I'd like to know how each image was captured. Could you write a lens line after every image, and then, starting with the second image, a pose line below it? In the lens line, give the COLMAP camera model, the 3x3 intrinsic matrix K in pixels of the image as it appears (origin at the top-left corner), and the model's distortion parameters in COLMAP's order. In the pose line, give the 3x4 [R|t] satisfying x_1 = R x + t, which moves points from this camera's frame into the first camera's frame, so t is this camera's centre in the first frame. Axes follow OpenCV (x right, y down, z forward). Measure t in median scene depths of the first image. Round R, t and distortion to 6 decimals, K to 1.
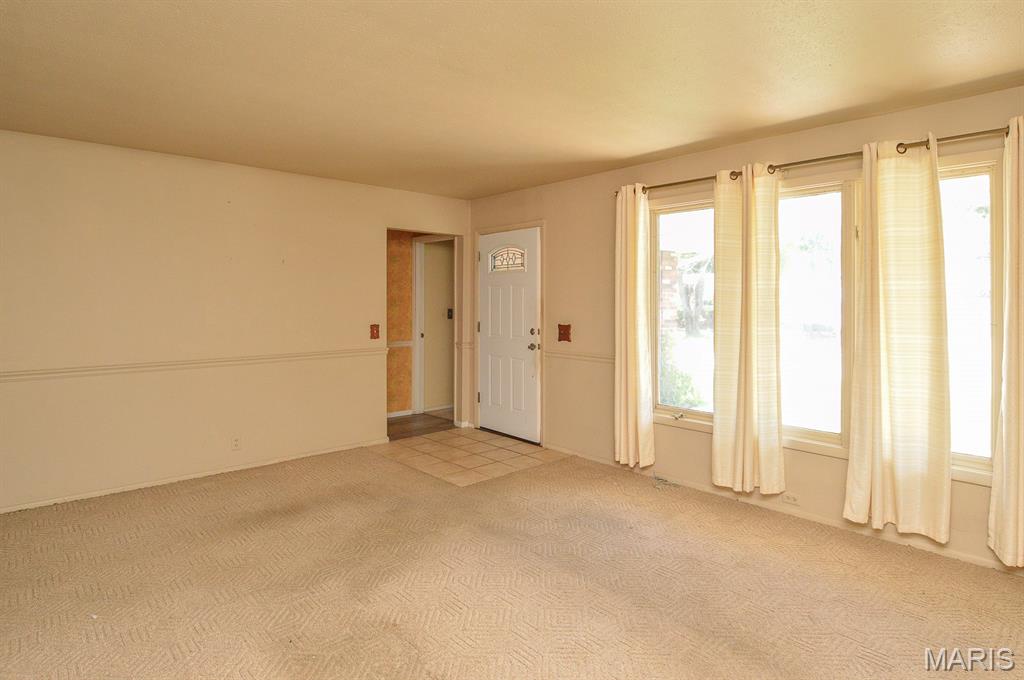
lens RADIAL K [[542.1, 0, 550.5], [0, 542.1, 296.9], [0, 0, 1]] dist [0.017713, -0.023581]
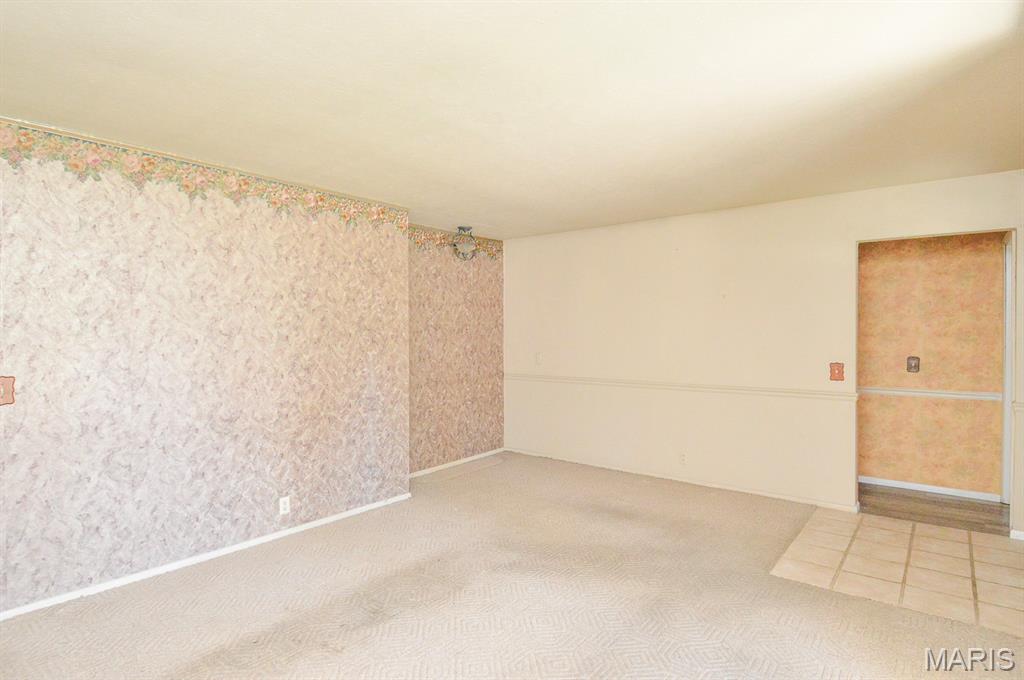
lens RADIAL K [[542.1, 0, 517.3], [0, 542.1, 334.6], [0, 0, 1]] dist [0.017713, -0.023581]
pose [[0.140699, 0.001540, -0.990051, 0.417967], [0.009378, 0.999952, 0.002888, 0.001118], [0.990008, -0.009691, 0.140678, 0.403260]]
